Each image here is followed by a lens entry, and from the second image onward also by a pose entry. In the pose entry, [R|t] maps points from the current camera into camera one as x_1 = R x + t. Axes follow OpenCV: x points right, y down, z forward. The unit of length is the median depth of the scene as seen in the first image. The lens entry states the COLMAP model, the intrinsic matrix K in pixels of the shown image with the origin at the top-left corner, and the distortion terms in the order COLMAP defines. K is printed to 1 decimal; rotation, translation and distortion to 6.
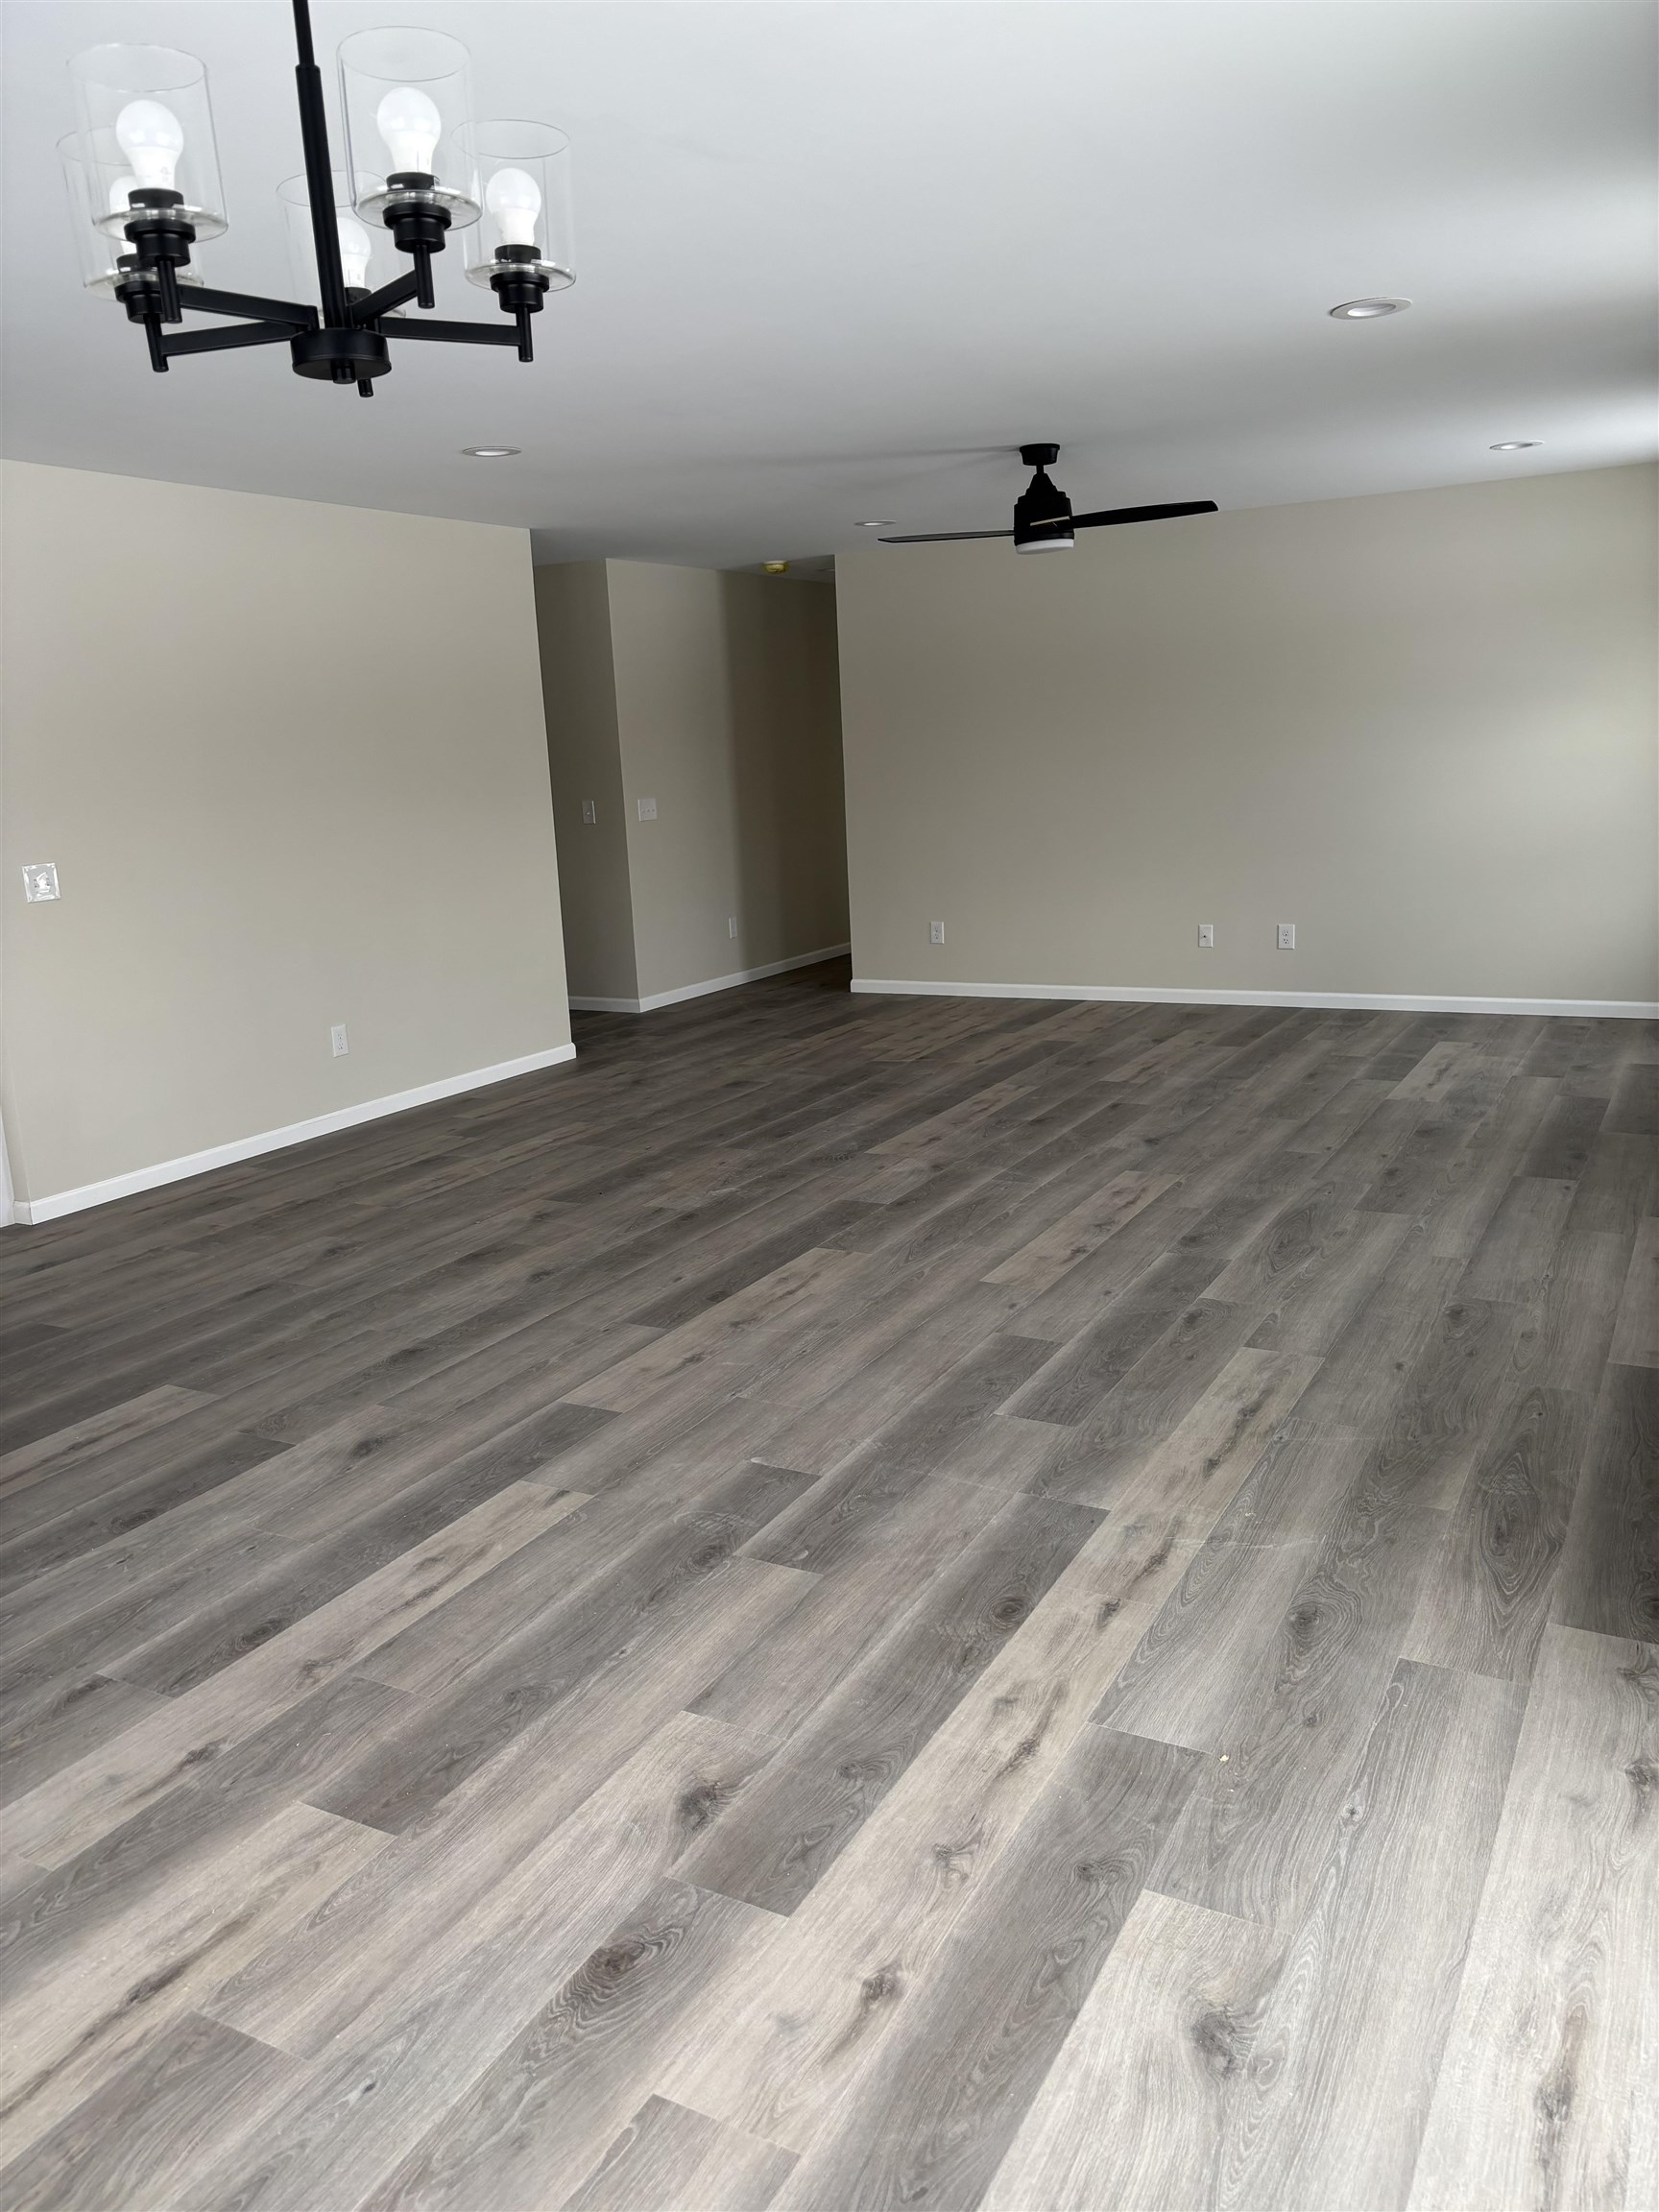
lens RADIAL K [[1651.5, 0, 829.5], [0, 1651.5, 1106.0], [0, 0, 1]] dist [0.007056, 0.002478]
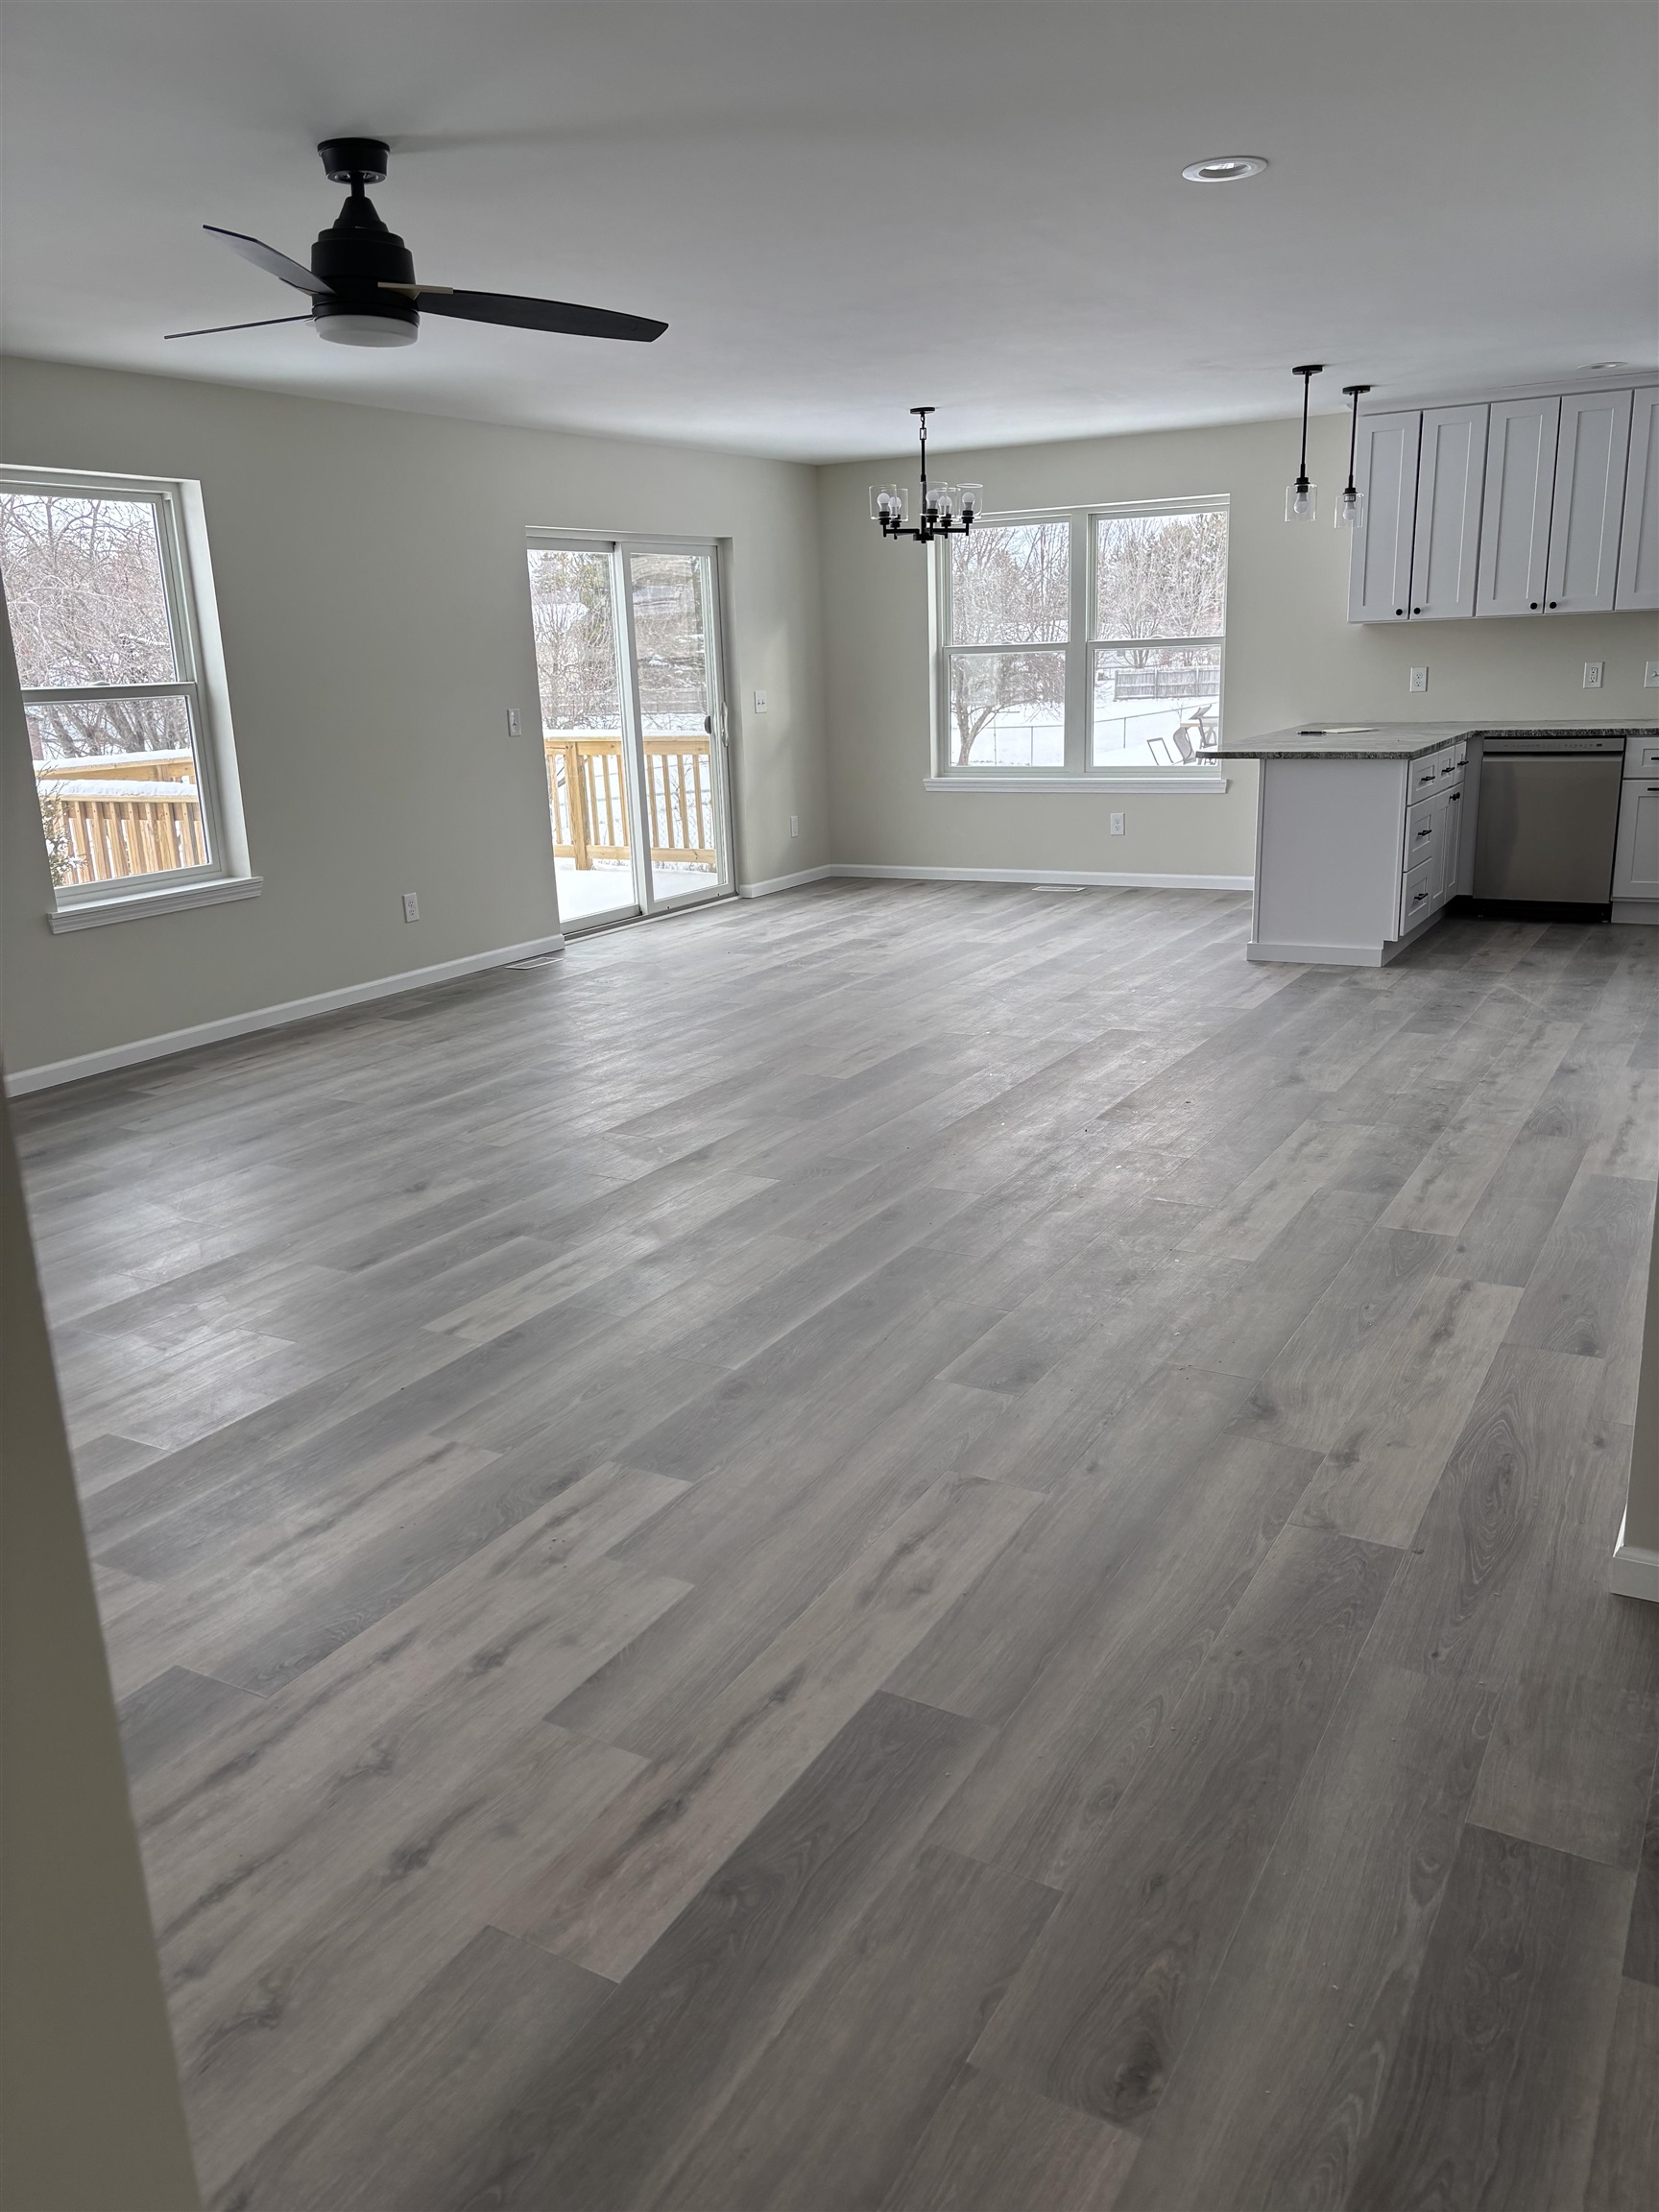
lens RADIAL K [[1651.5, 0, 829.5], [0, 1651.5, 1106.0], [0, 0, 1]] dist [0.007056, 0.002478]
pose [[-0.996201, 0.074408, 0.045251, -0.040895], [0.086941, 0.879841, 0.467248, -0.381267], [-0.005047, 0.469407, -0.882967, 1.756659]]
